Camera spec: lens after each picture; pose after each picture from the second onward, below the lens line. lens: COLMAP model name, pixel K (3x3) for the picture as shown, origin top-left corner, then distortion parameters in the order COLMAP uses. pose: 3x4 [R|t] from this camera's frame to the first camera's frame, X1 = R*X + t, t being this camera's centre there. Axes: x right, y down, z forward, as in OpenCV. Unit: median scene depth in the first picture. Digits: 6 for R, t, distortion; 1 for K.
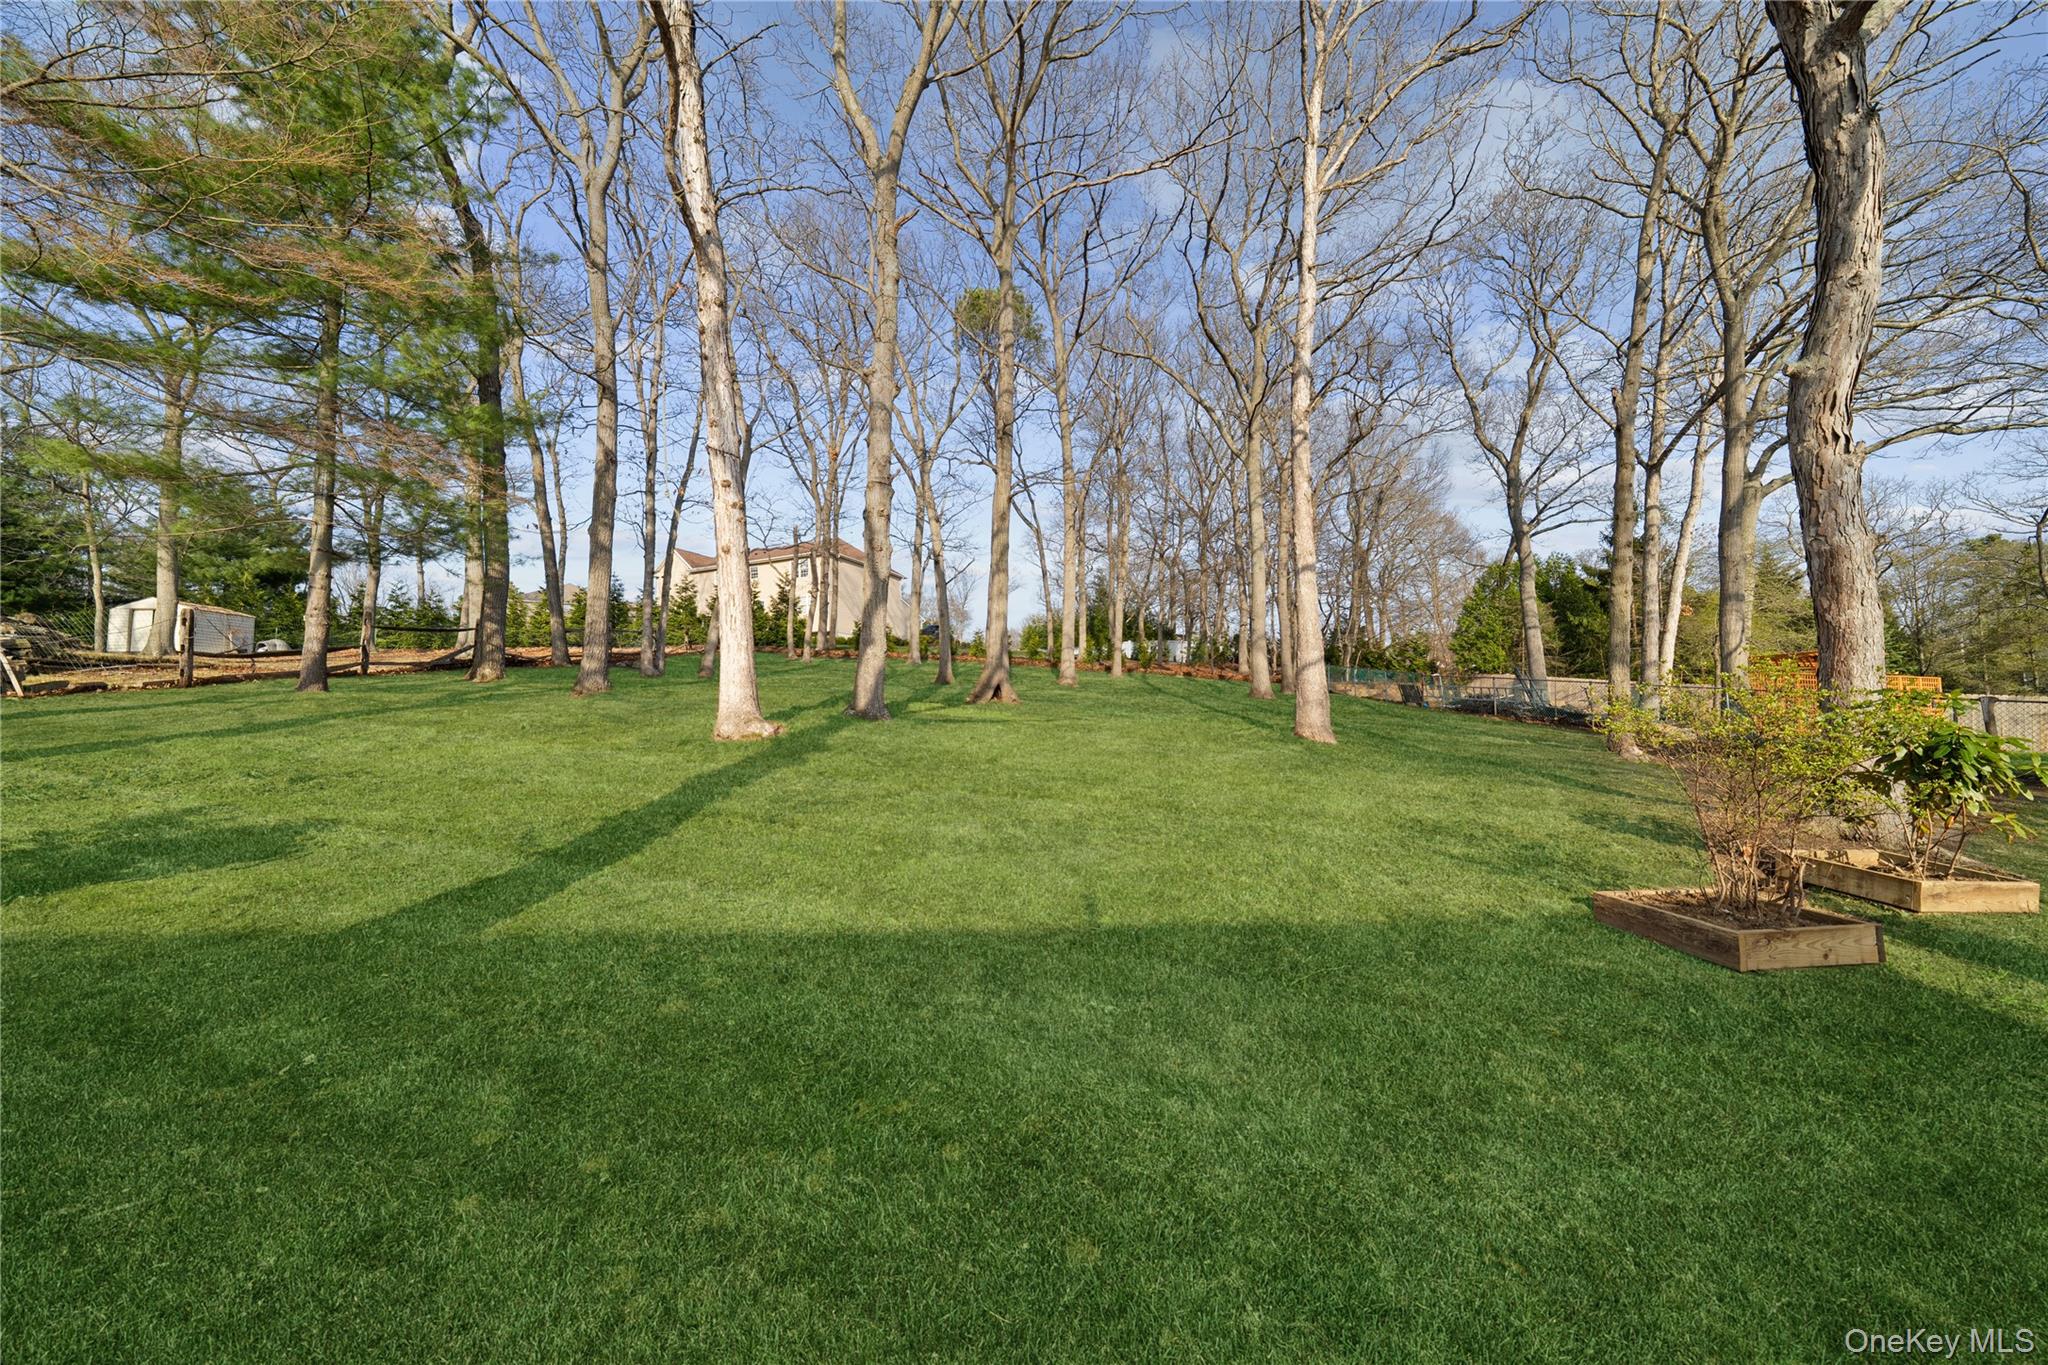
lens RADIAL K [[695.3, 0, 1033.9], [0, 695.3, 682.4], [0, 0, 1]] dist [-0.005429, -0.000045]
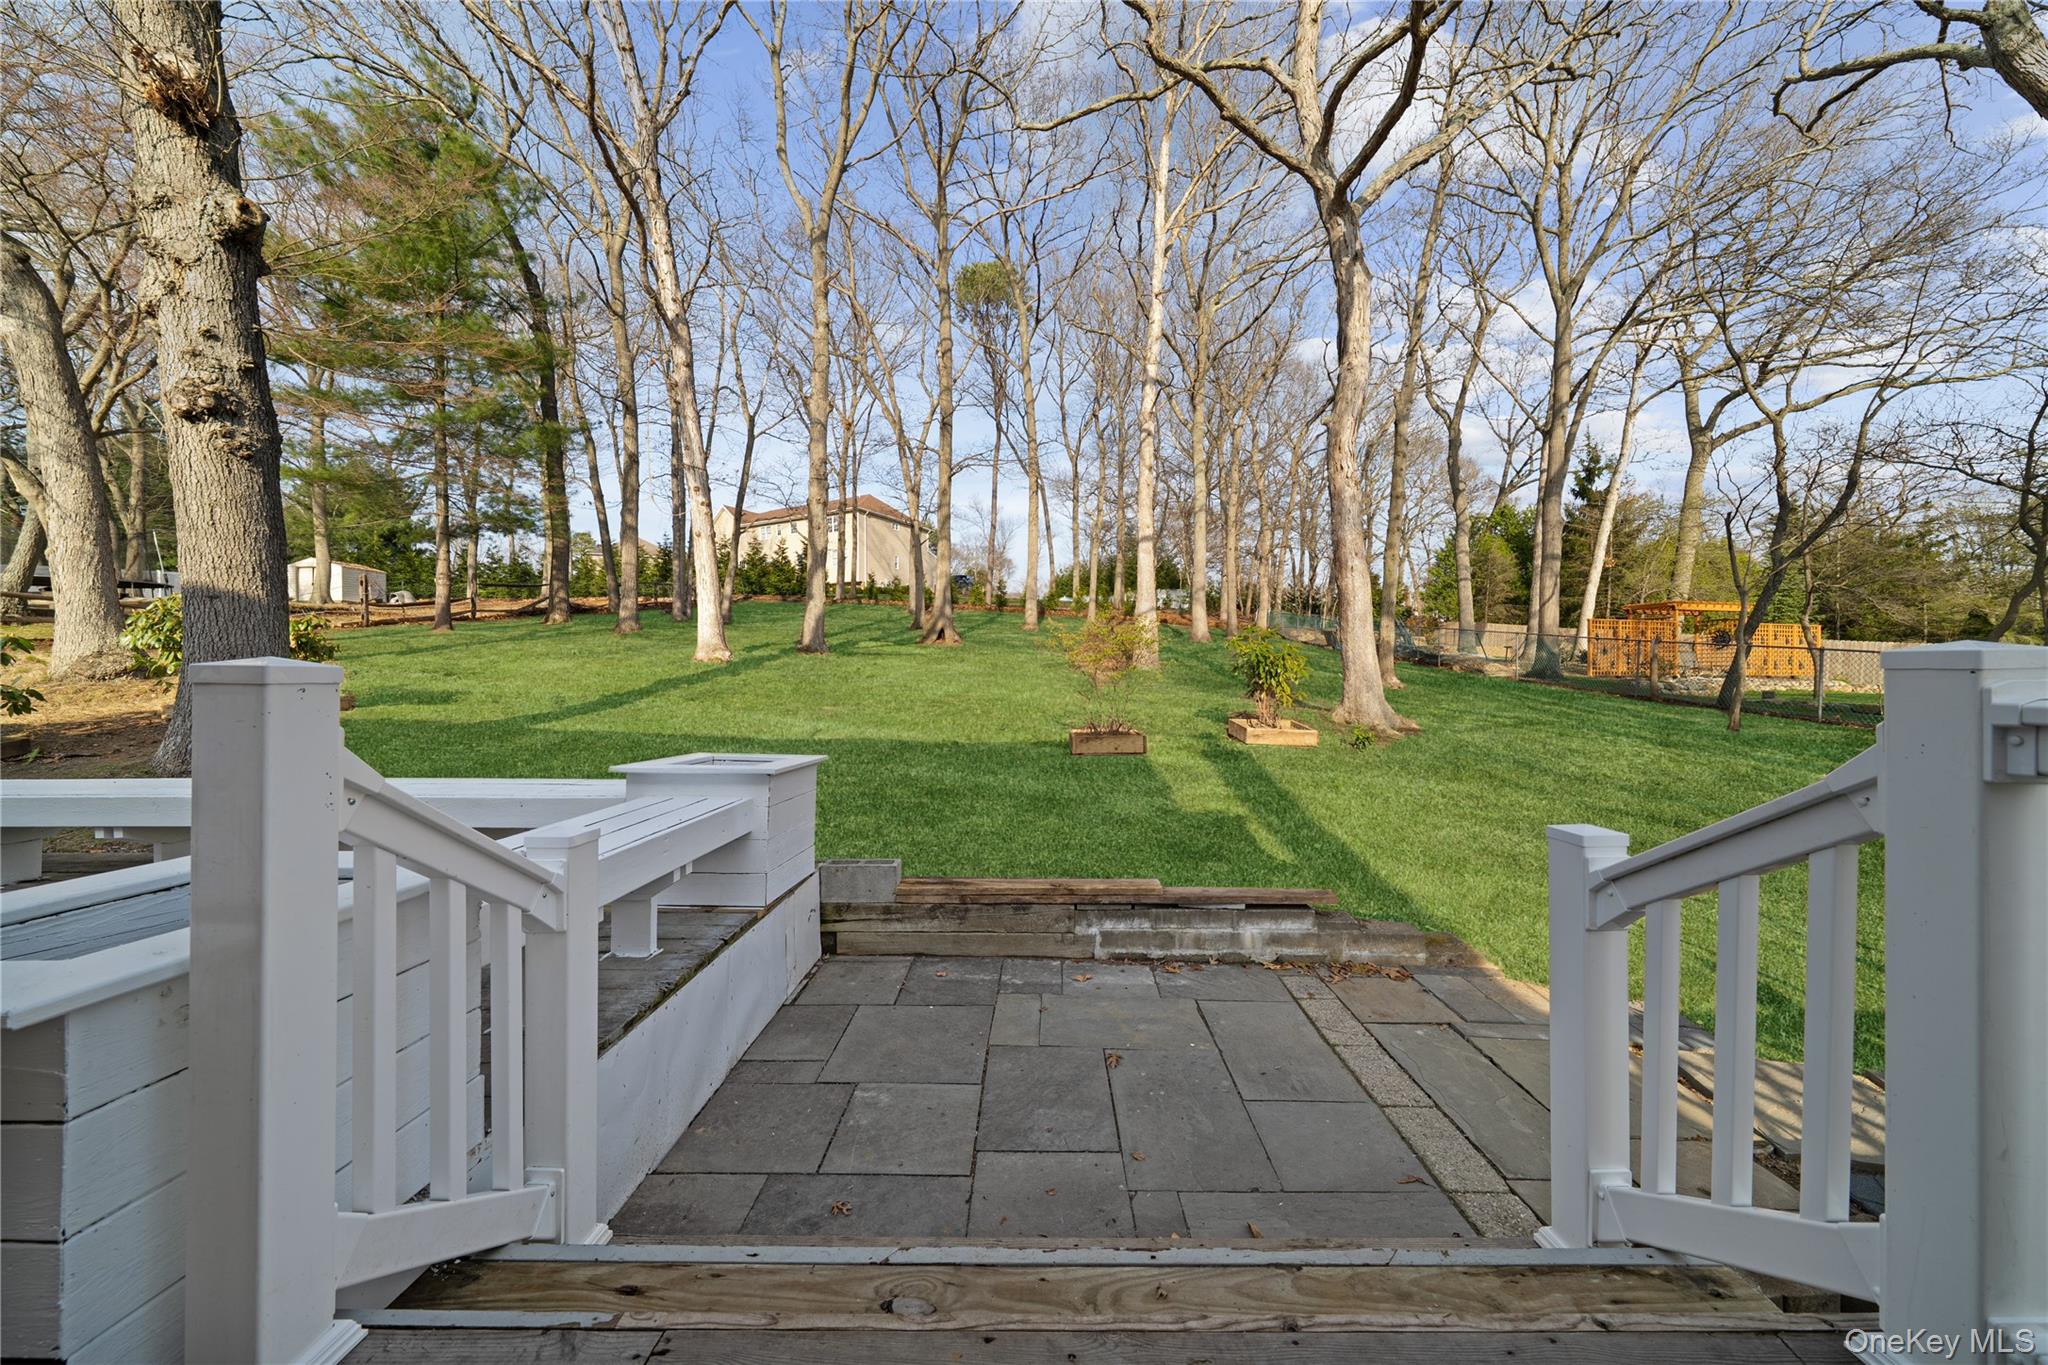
lens RADIAL K [[695.3, 0, 1033.9], [0, 695.3, 682.4], [0, 0, 1]] dist [-0.005429, -0.000045]
pose [[0.996296, 0.010342, -0.085363, 0.221452], [-0.003858, 0.997118, 0.075768, 0.004885], [0.085901, -0.075158, 0.993465, -0.239563]]
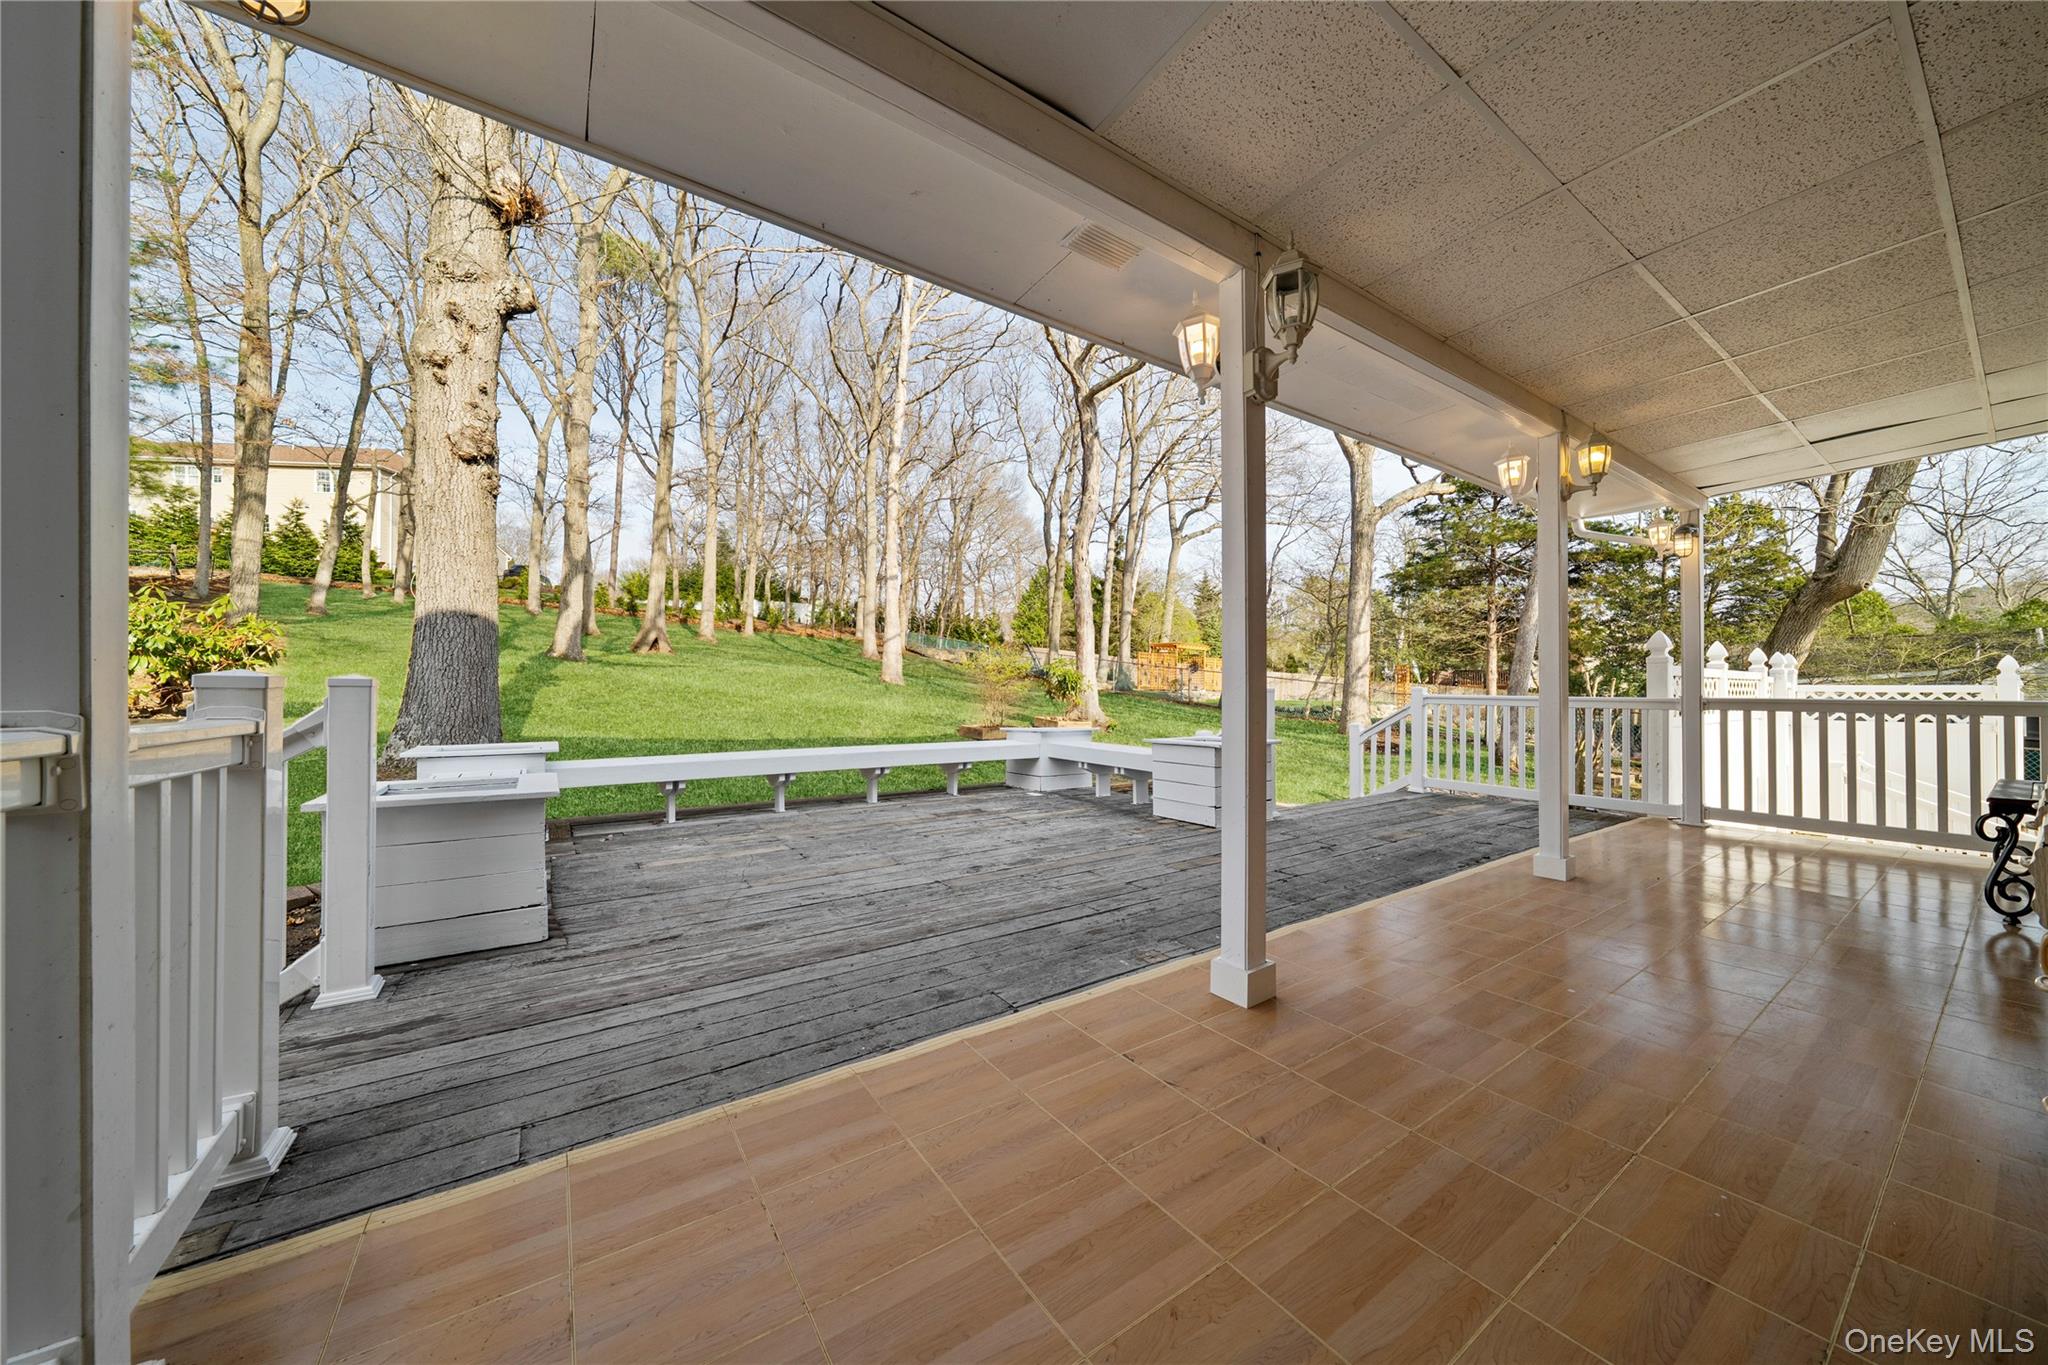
lens RADIAL K [[695.3, 0, 1033.9], [0, 695.3, 682.4], [0, 0, 1]] dist [-0.005429, -0.000045]
pose [[0.862002, 0.018084, 0.506581, -0.095155], [-0.046893, 0.997923, 0.044170, -0.005485], [-0.504730, -0.061829, 0.861060, -0.402178]]
